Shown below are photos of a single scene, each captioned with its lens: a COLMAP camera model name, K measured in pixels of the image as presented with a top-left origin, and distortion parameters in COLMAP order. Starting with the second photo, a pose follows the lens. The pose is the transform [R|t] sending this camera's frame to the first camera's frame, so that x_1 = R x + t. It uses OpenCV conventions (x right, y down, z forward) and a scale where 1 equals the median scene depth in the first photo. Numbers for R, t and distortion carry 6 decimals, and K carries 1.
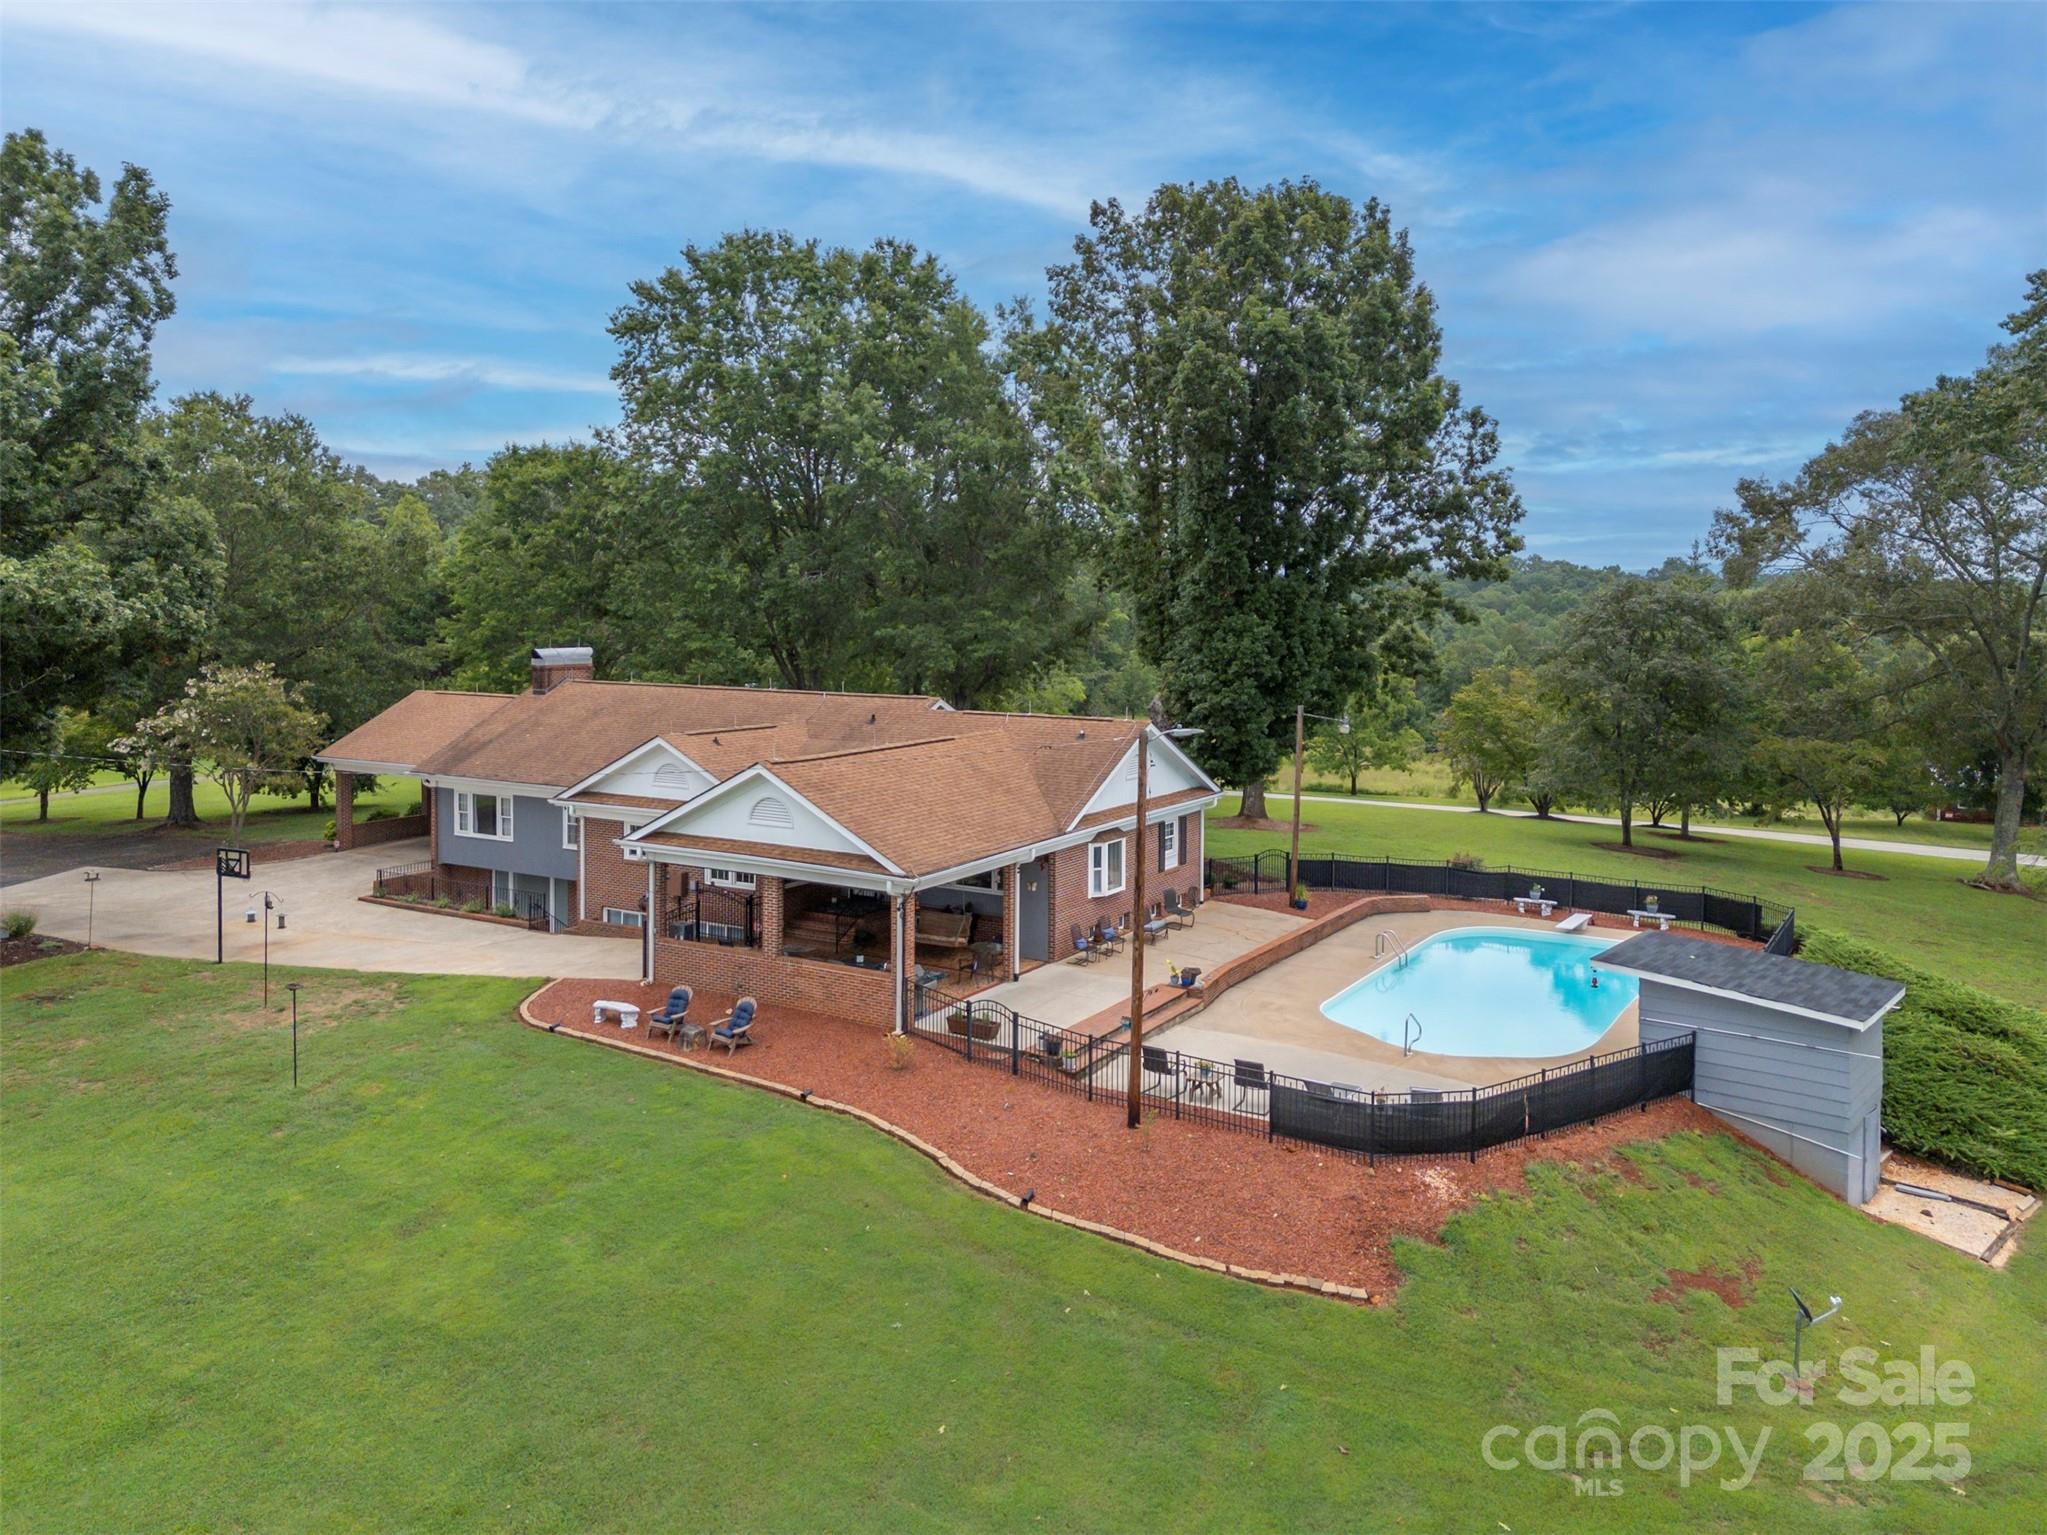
lens RADIAL K [[1564.5, 0, 1023.5], [0, 1564.5, 767.5], [0, 0, 1]] dist [0.007307, -0.033490]
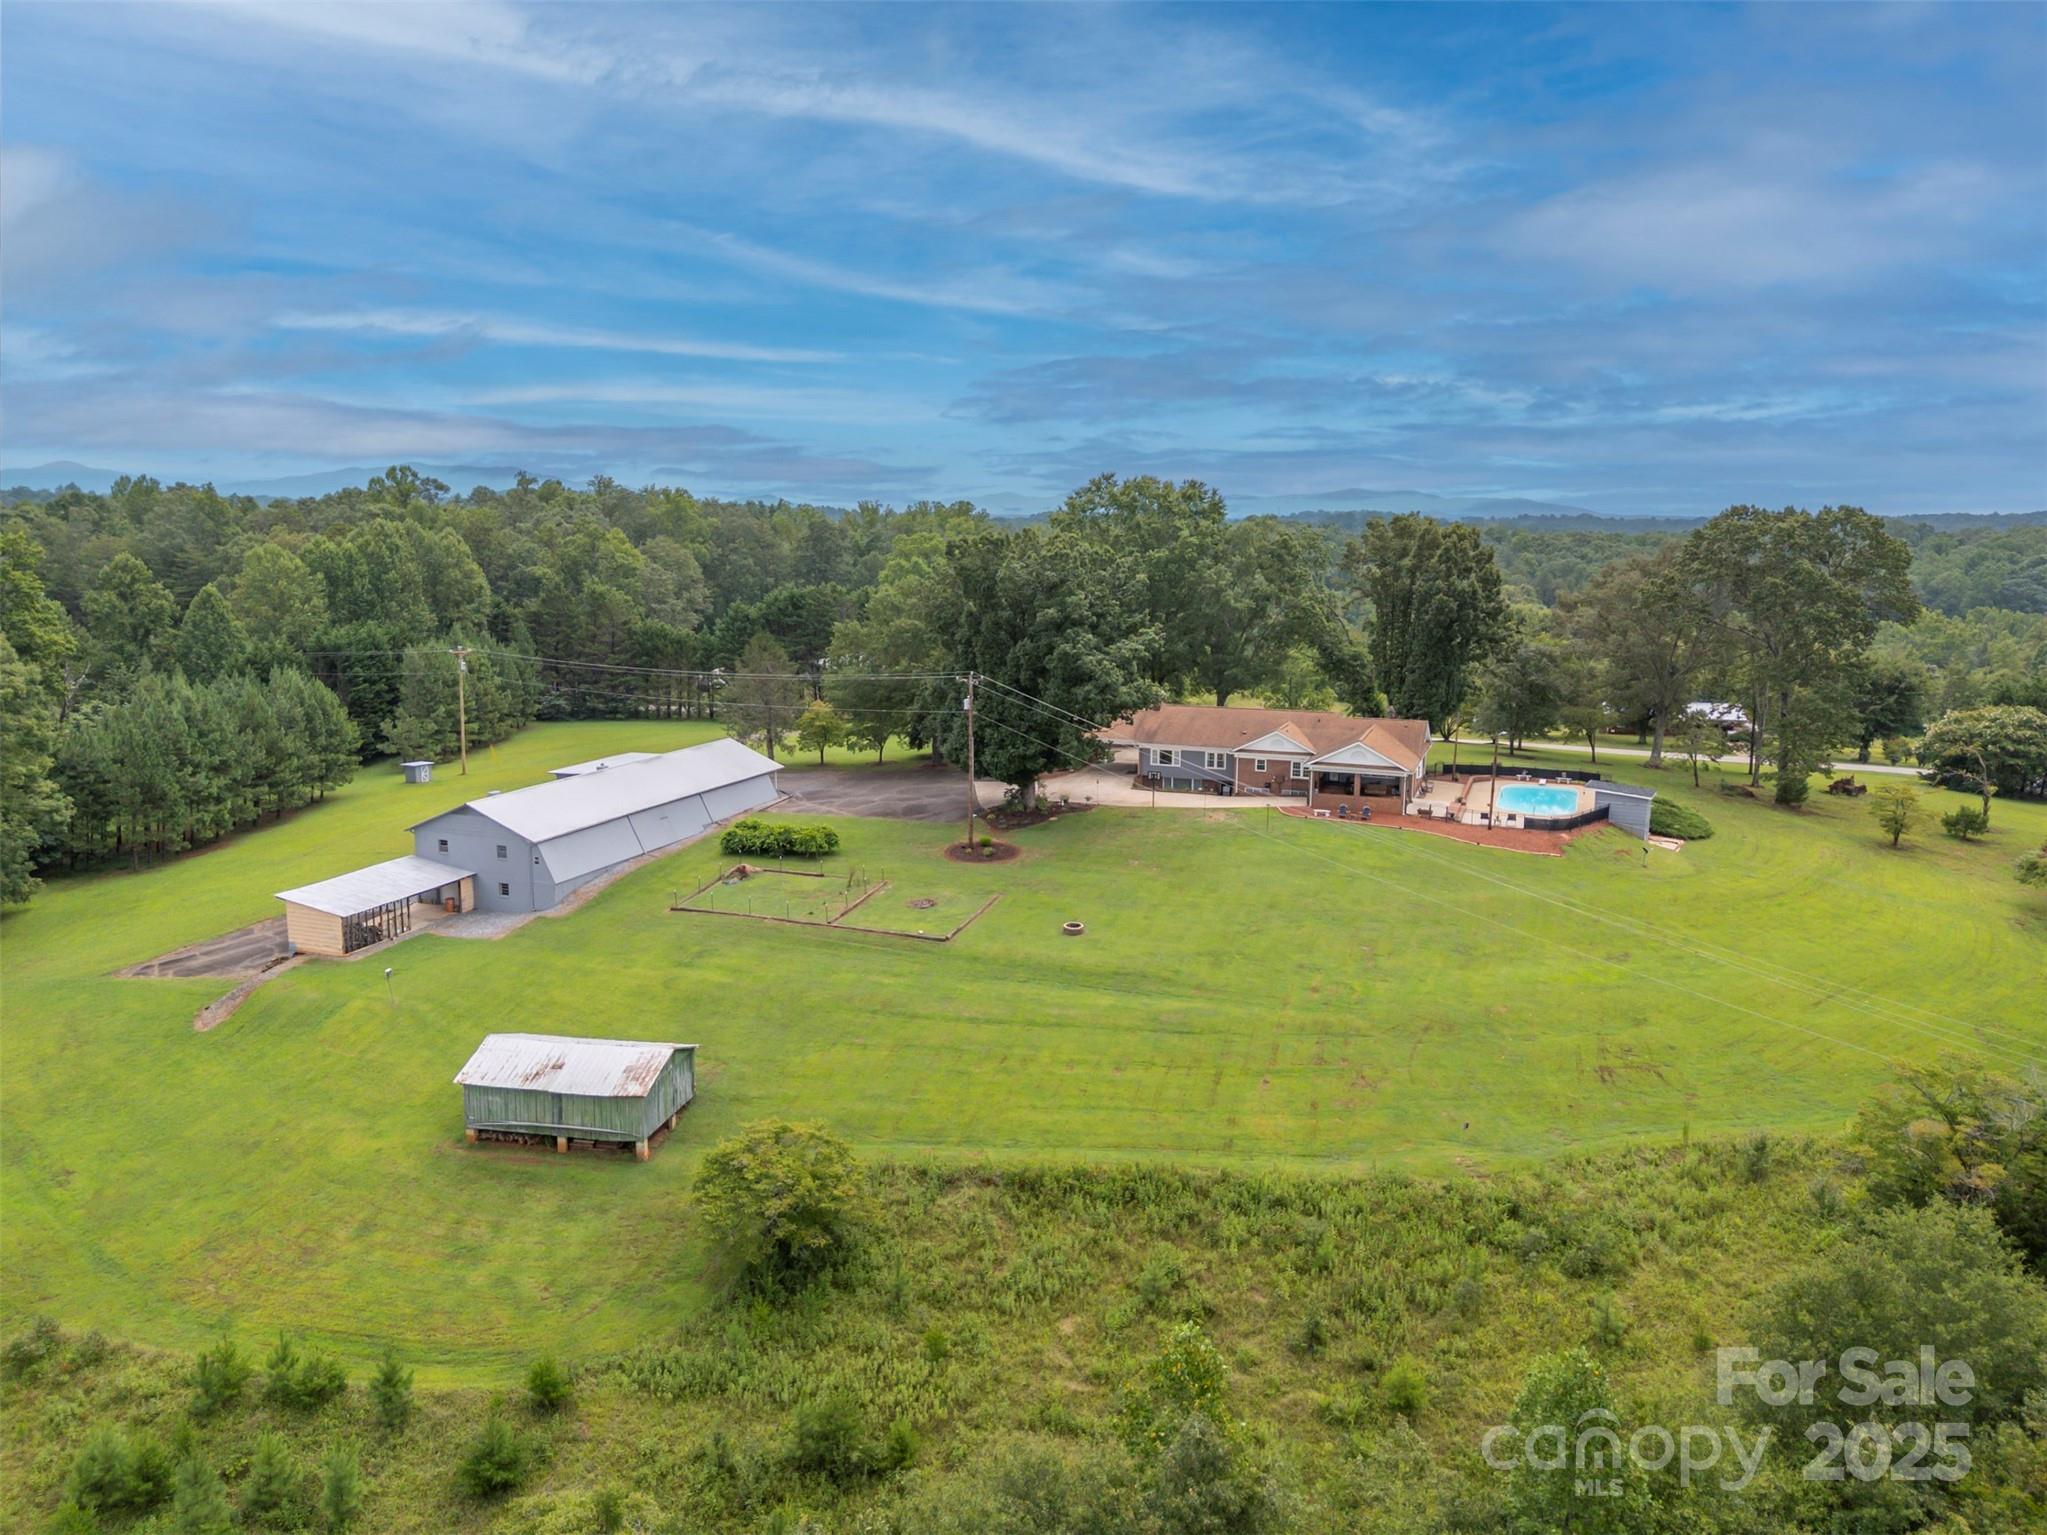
lens RADIAL K [[1564.5, 0, 1023.5], [0, 1564.5, 767.5], [0, 0, 1]] dist [0.007307, -0.033490]
pose [[0.979684, -0.031739, 0.198021, -1.161911], [0.019905, 0.997910, 0.061470, -0.128415], [-0.199559, -0.056280, 0.978268, -1.666370]]
